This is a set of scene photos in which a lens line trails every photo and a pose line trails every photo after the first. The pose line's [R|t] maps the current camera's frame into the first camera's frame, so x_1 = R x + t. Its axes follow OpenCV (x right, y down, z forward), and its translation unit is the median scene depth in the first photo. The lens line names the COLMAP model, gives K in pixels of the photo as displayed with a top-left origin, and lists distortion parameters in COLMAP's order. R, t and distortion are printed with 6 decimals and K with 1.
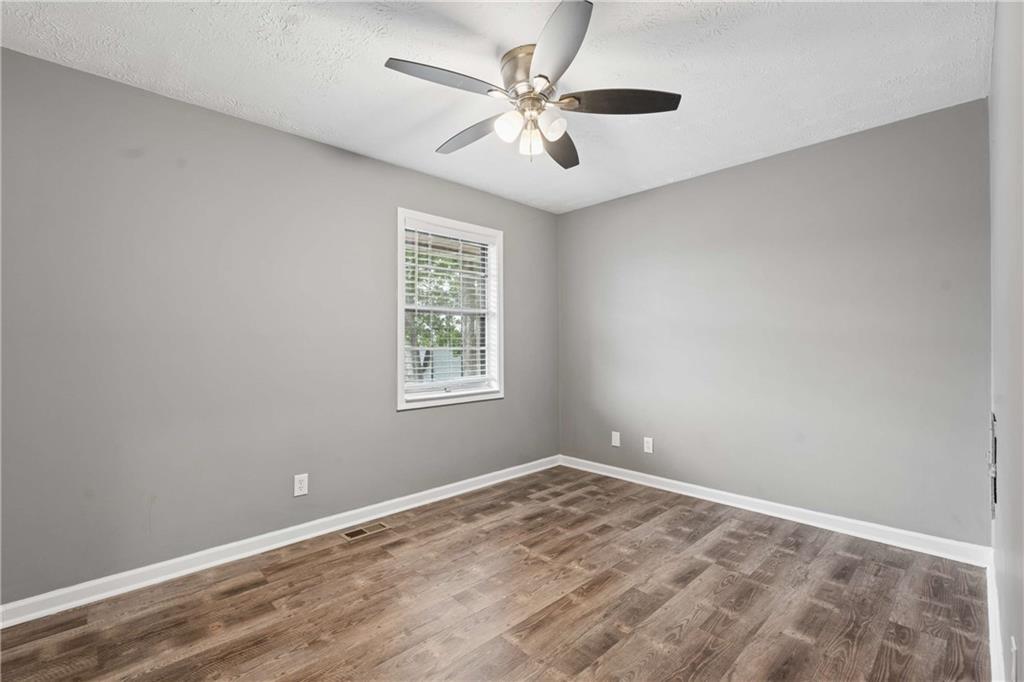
lens RADIAL K [[462.8, 0, 511.9], [0, 462.8, 334.7], [0, 0, 1]] dist [-0.000439, 0.000046]
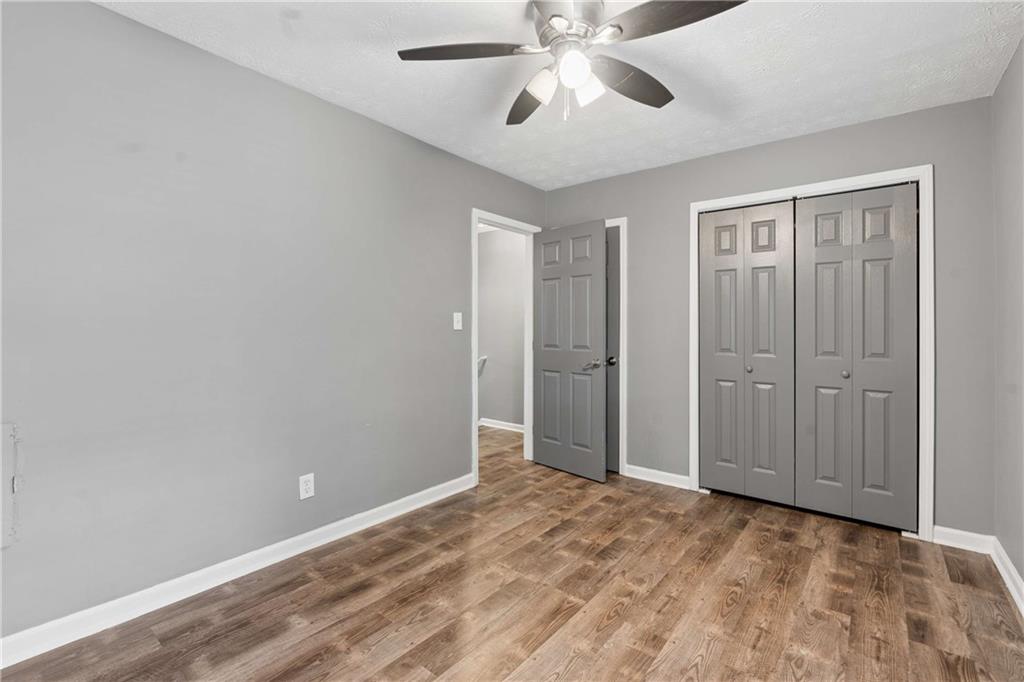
lens RADIAL K [[462.8, 0, 511.9], [0, 462.8, 334.7], [0, 0, 1]] dist [-0.000439, 0.000046]
pose [[-0.992352, 0.000927, -0.123441, 0.270142], [0.001898, 0.999968, -0.007752, 0.036026], [0.123429, -0.007927, -0.992322, 1.974218]]
